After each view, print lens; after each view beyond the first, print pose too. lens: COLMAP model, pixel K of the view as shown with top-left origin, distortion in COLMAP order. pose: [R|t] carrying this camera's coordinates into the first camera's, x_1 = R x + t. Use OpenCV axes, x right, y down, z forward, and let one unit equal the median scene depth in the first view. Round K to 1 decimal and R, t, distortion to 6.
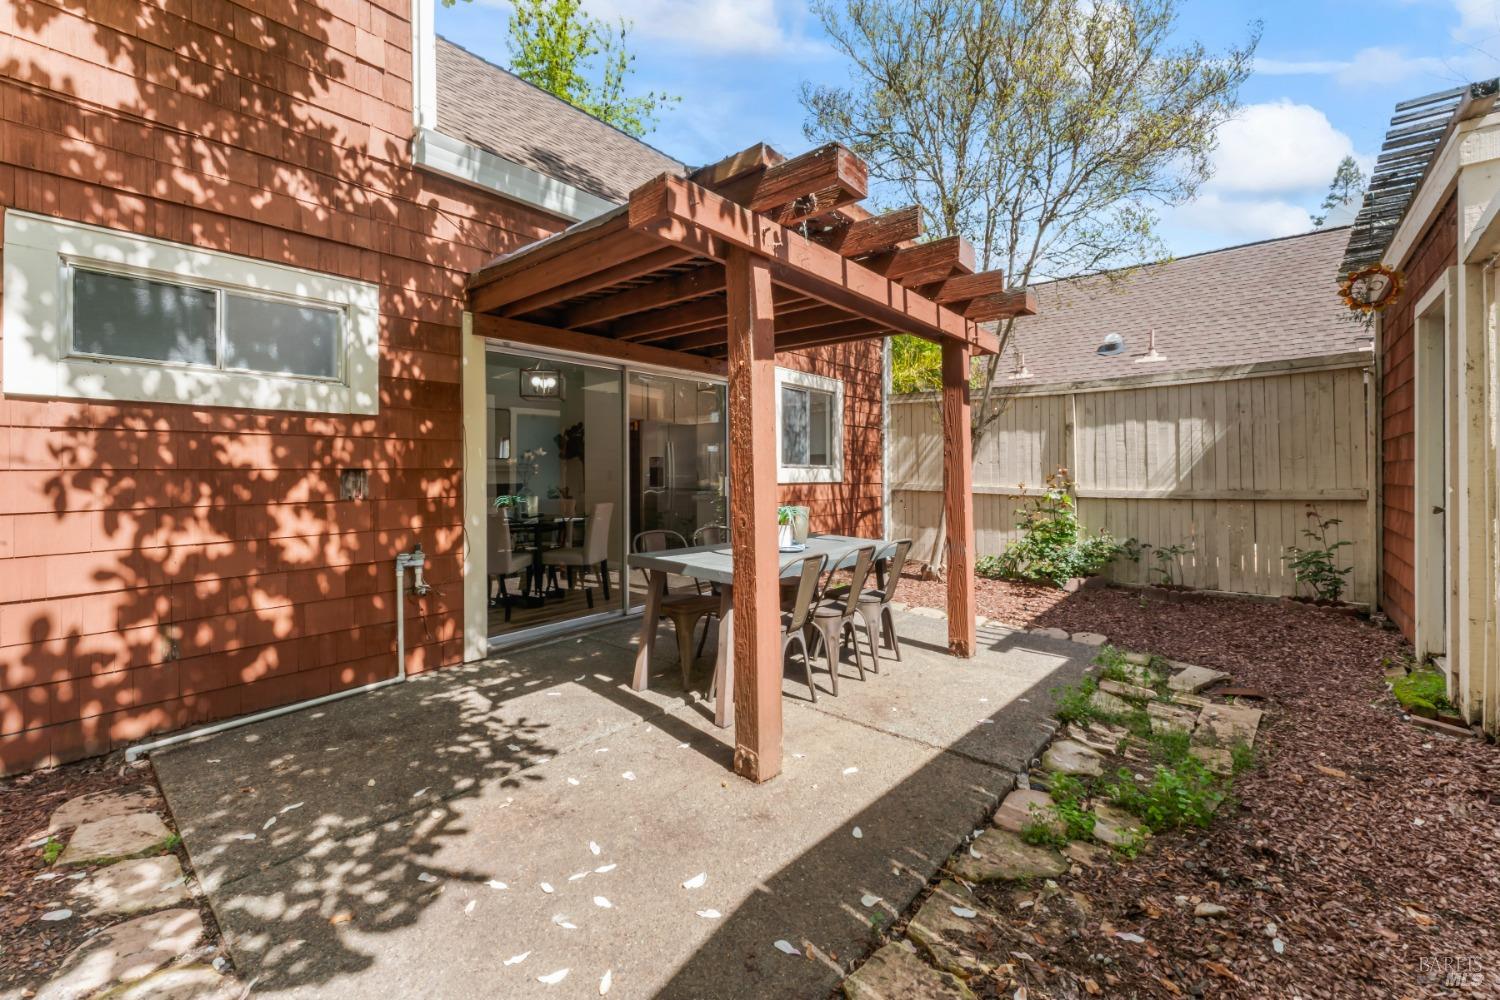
lens RADIAL K [[604.6, 0, 752.7], [0, 604.6, 468.4], [0, 0, 1]] dist [-0.001060, 0.000156]
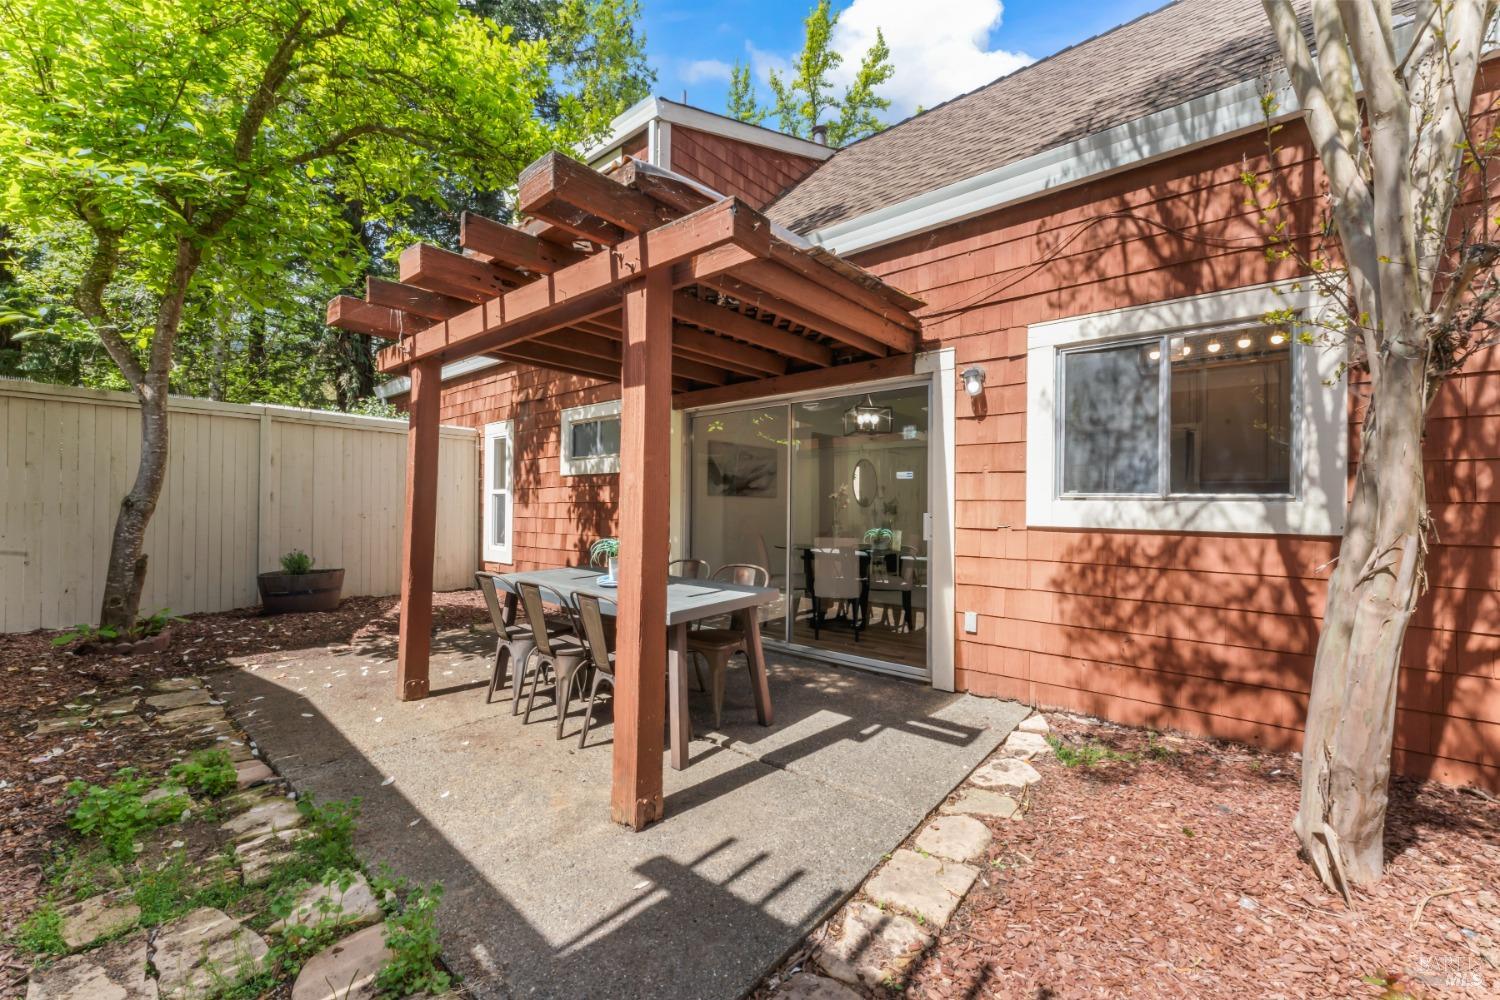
lens RADIAL K [[604.6, 0, 749.6], [0, 604.6, 501.6], [0, 0, 1]] dist [-0.001060, 0.000156]
pose [[0.002040, -0.012213, -0.999923, 1.262788], [-0.007021, 0.999901, -0.012227, 0.018165], [0.999973, 0.007045, 0.001954, 1.511674]]
